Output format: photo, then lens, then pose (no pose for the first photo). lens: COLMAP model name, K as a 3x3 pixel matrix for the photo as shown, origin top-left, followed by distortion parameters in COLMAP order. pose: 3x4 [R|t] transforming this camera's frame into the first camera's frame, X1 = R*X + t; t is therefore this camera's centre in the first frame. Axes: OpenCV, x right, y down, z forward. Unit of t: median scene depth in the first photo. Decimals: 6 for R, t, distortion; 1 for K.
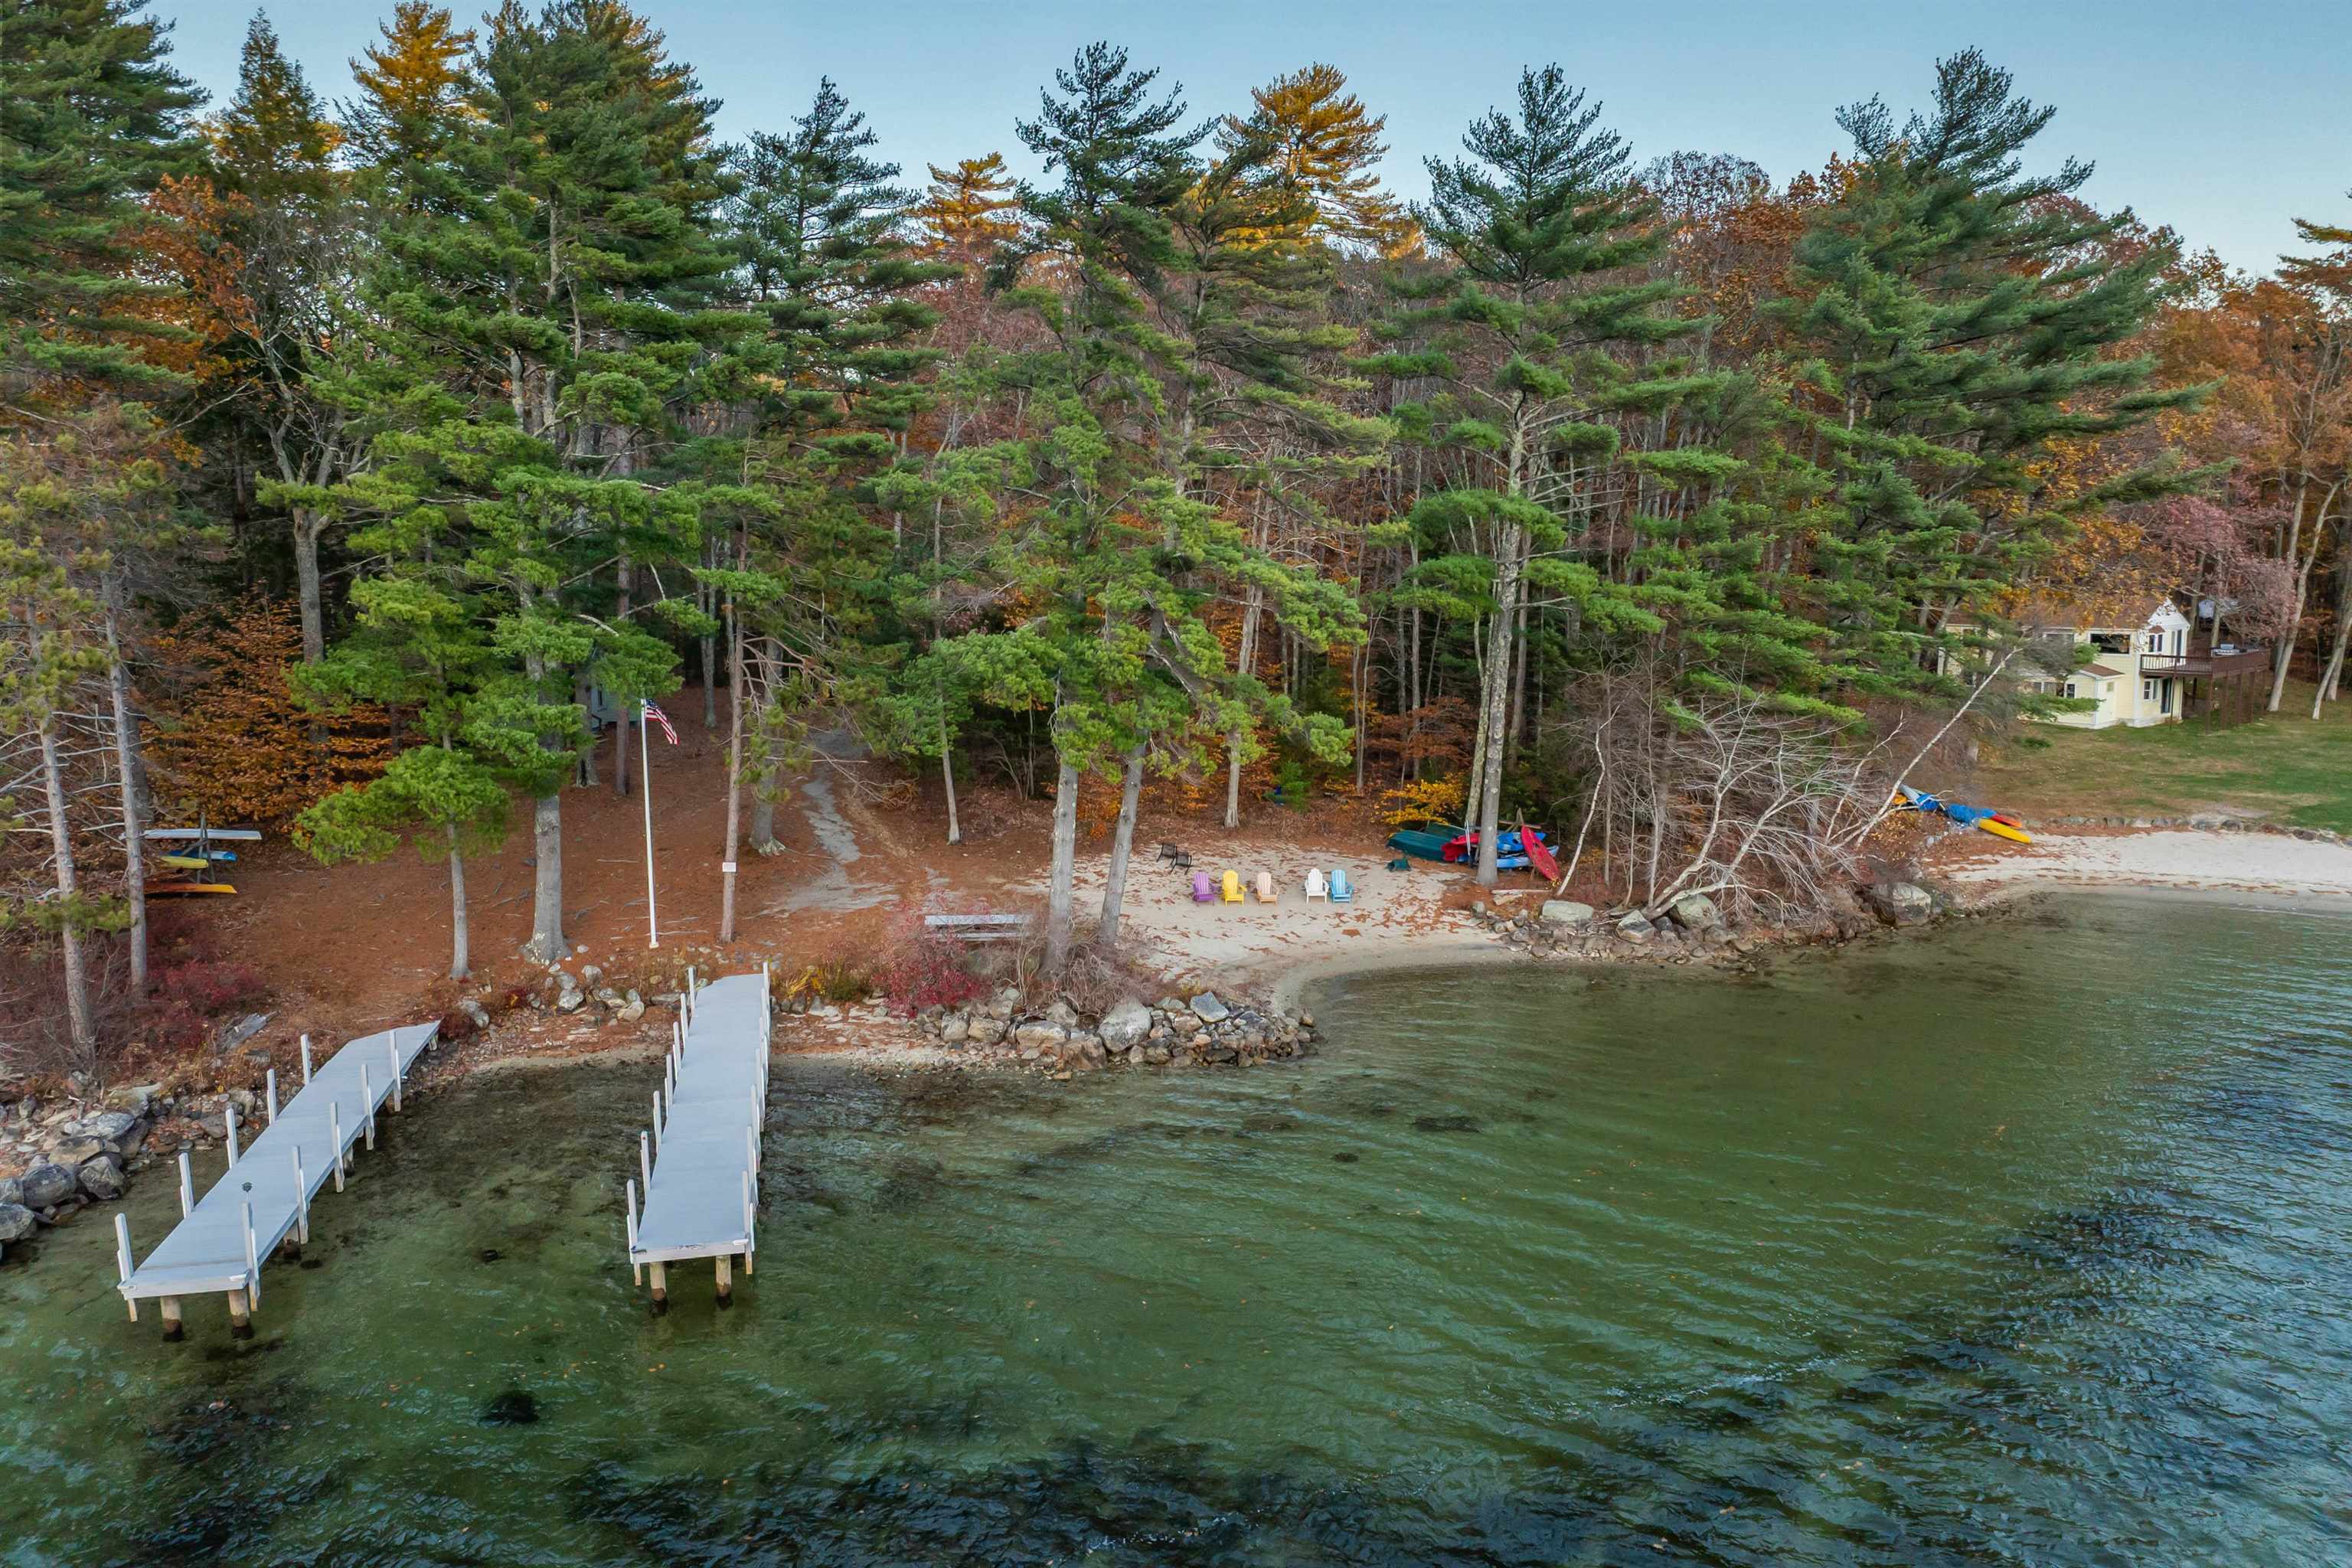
lens RADIAL K [[1661.6, 0, 1176.0], [0, 1661.6, 784.0], [0, 0, 1]] dist [-0.007648, -0.080701]
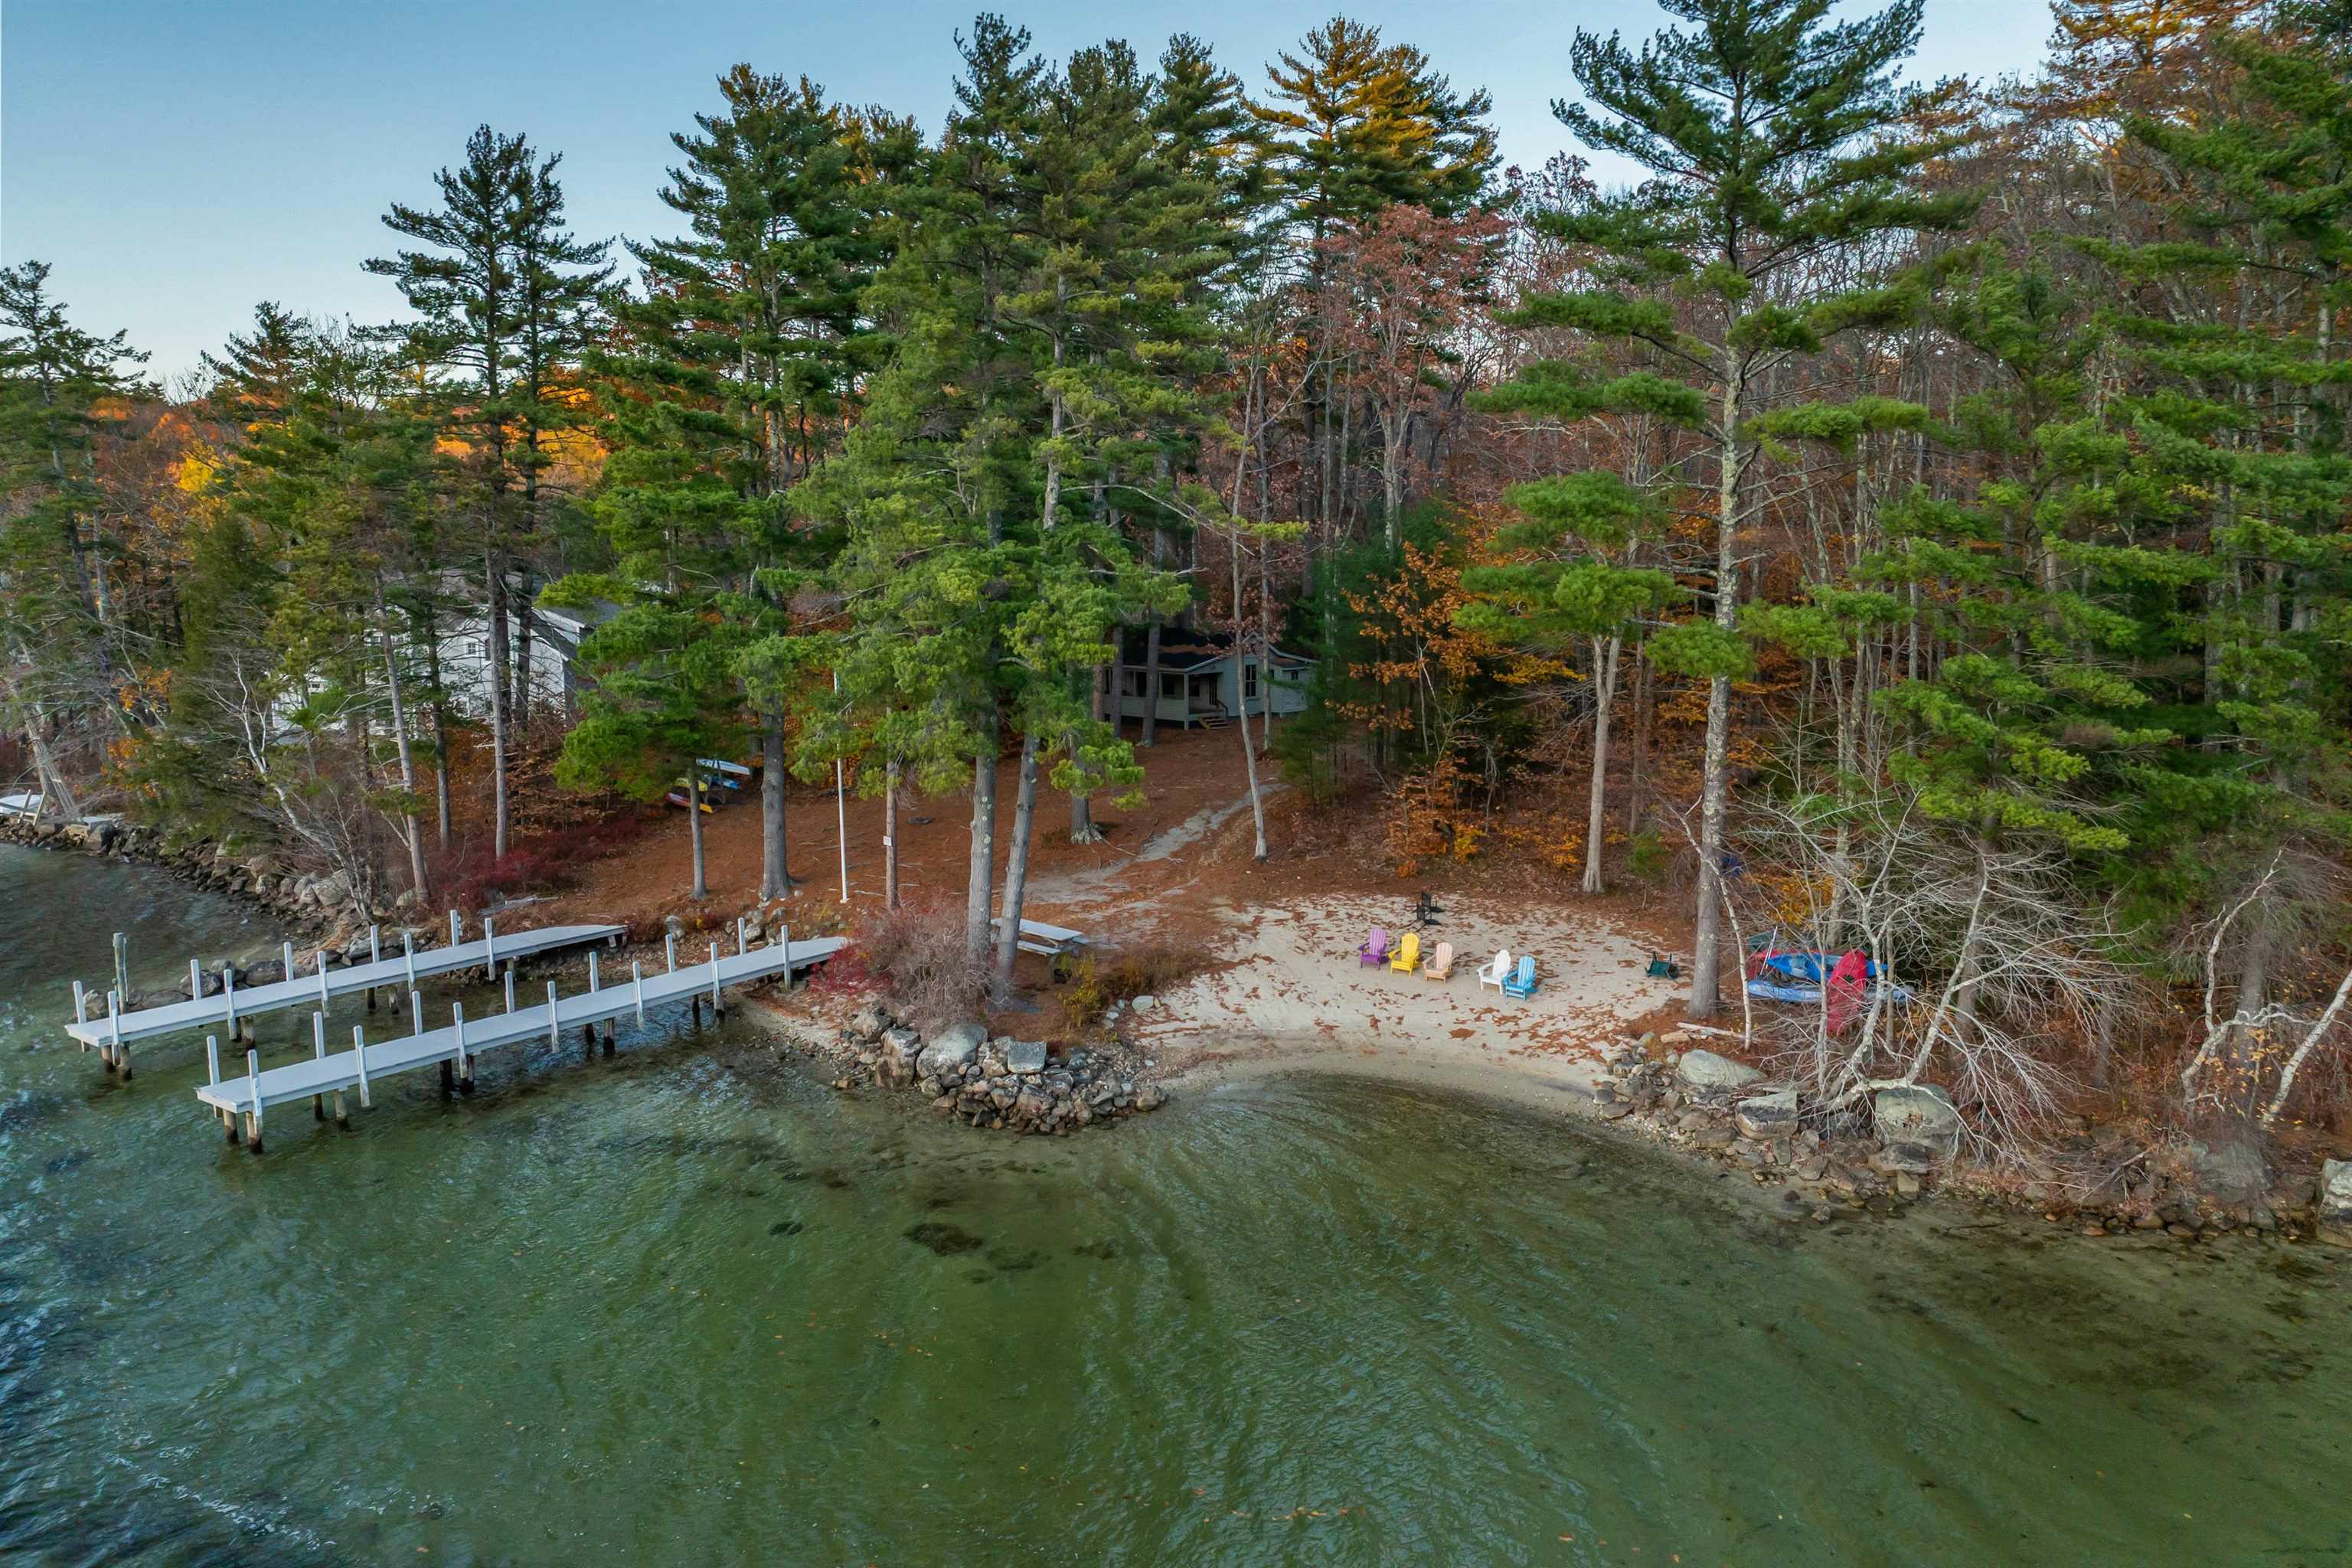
lens RADIAL K [[1661.6, 0, 1176.0], [0, 1661.6, 784.0], [0, 0, 1]] dist [-0.007648, -0.080701]
pose [[0.665939, 0.107045, -0.738286, 0.588059], [-0.102795, 0.993378, 0.051309, -0.056108], [0.738890, 0.041724, 0.672534, 0.355263]]
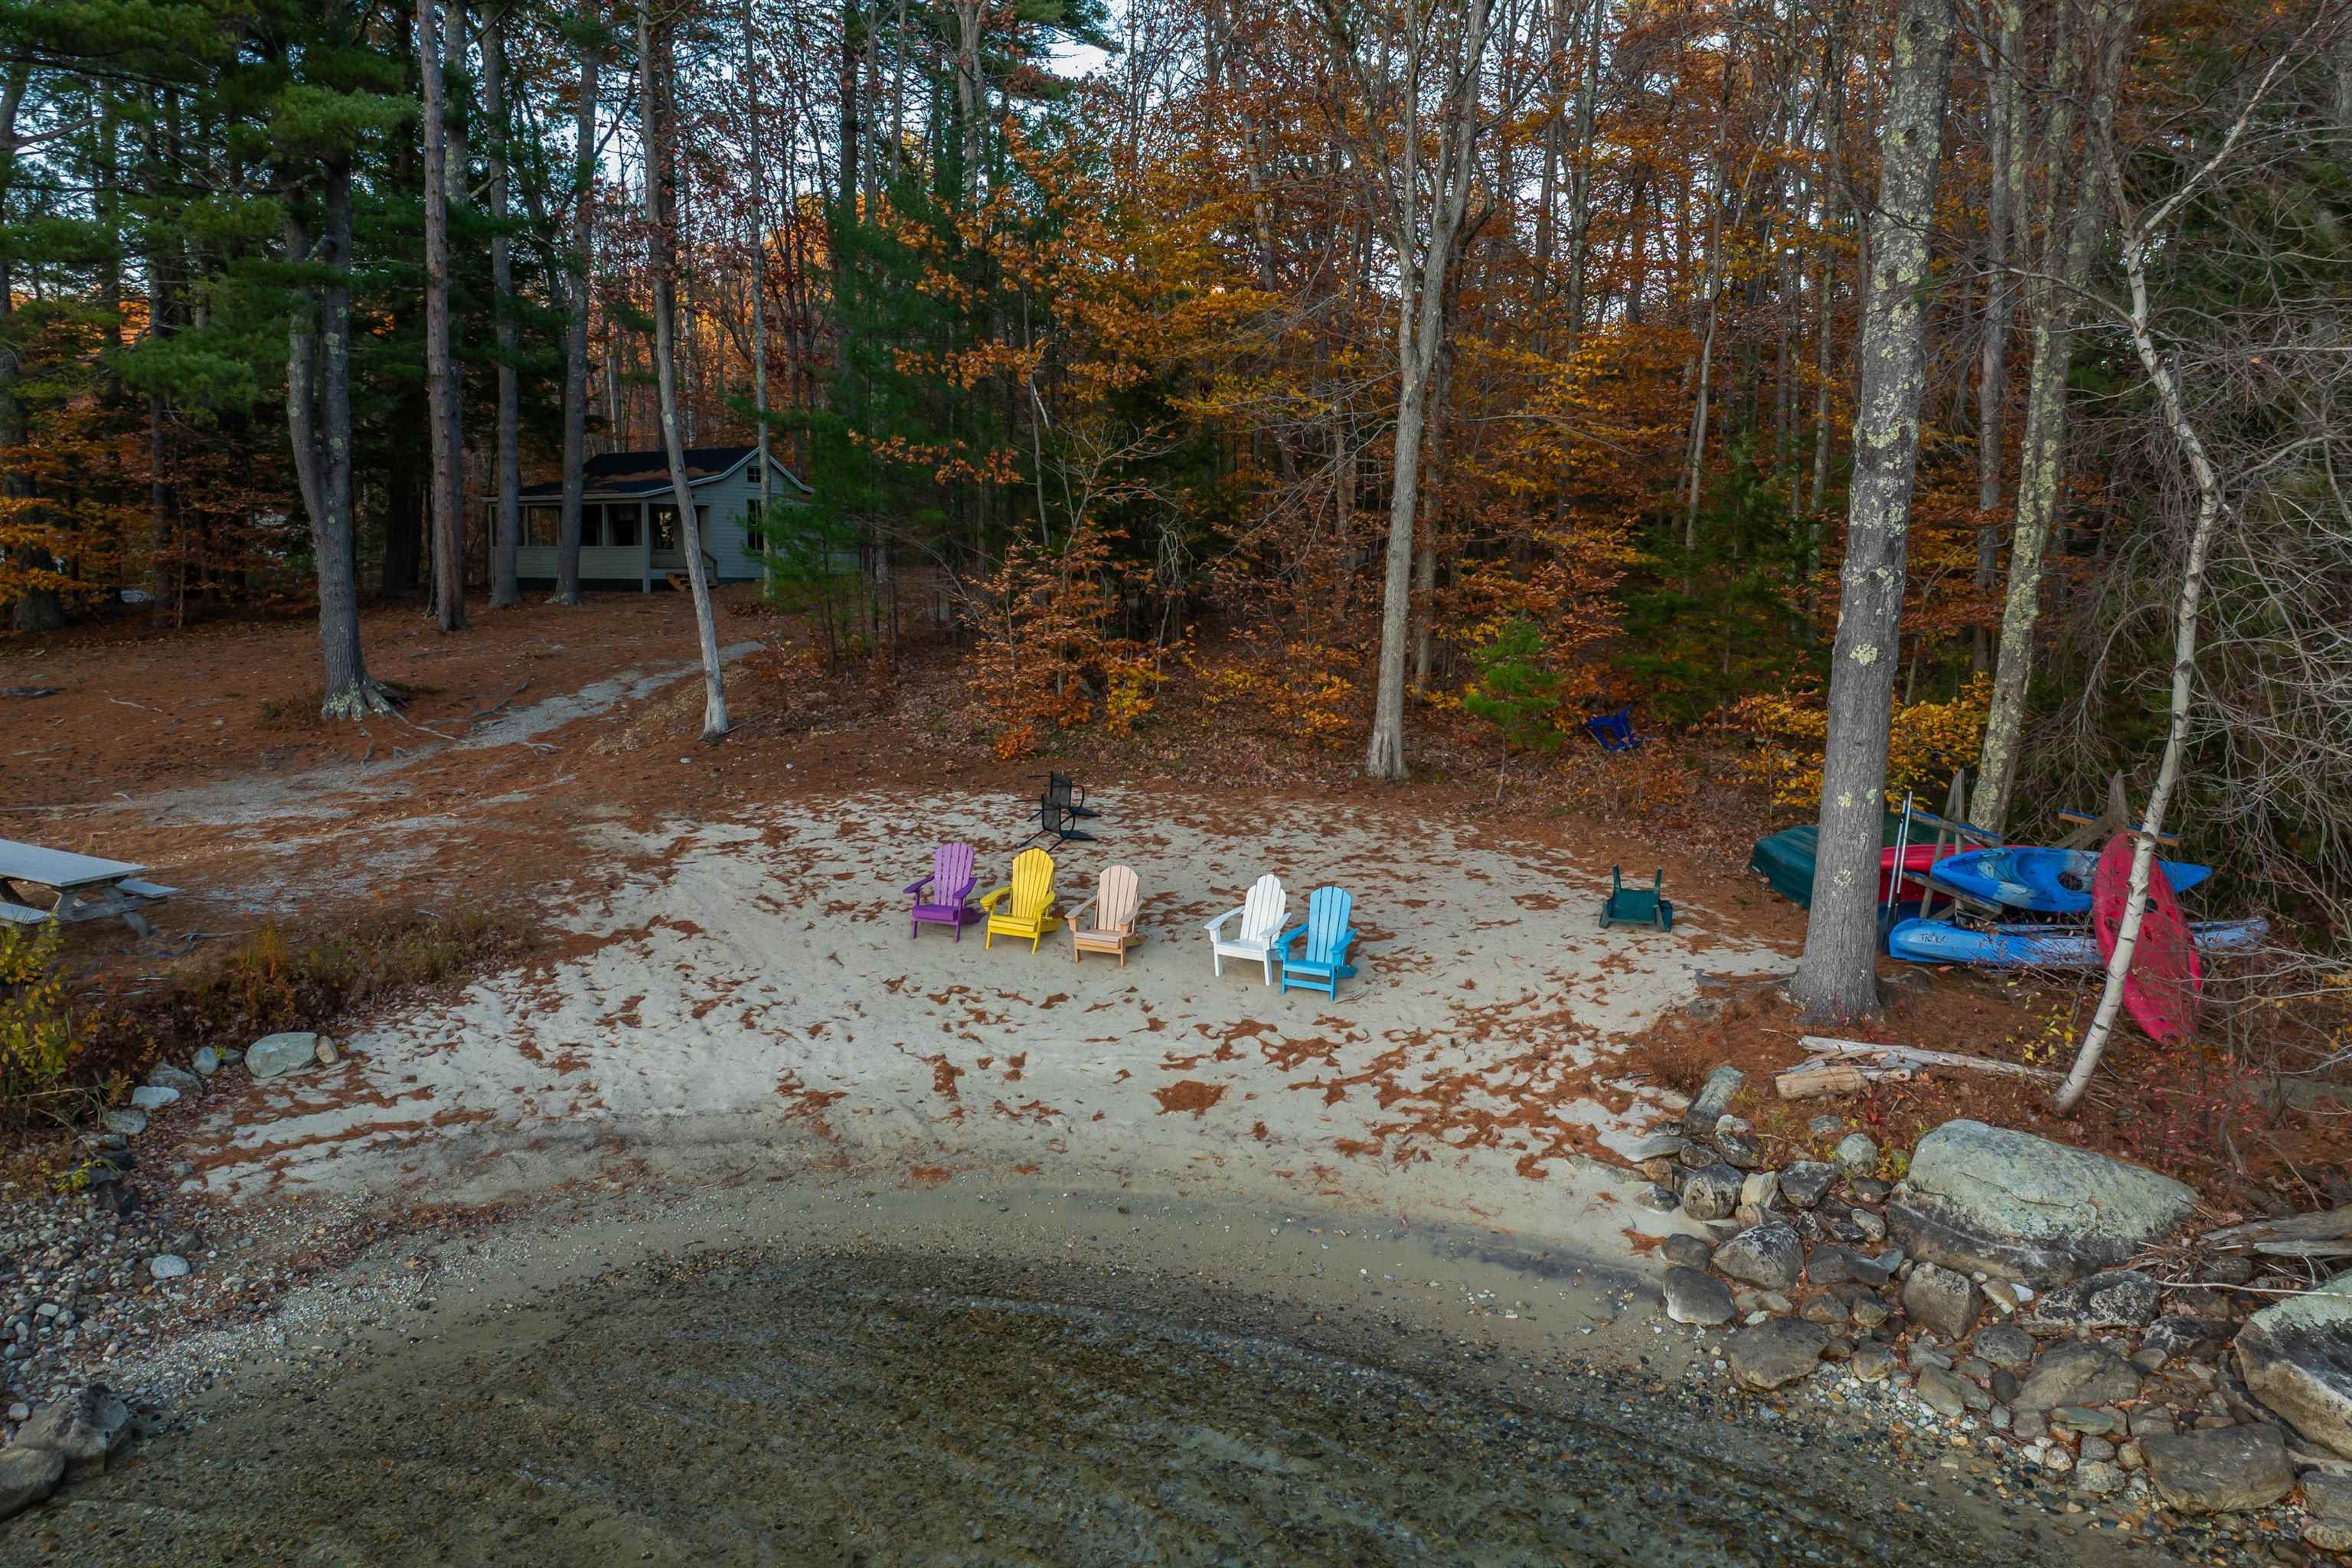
lens RADIAL K [[1661.6, 0, 1176.0], [0, 1661.6, 784.0], [0, 0, 1]] dist [-0.007648, -0.080701]
pose [[0.828437, 0.088986, -0.552967, 0.256469], [-0.095272, 0.995299, 0.017435, 0.030911], [0.551919, 0.038238, 0.833020, 0.754588]]
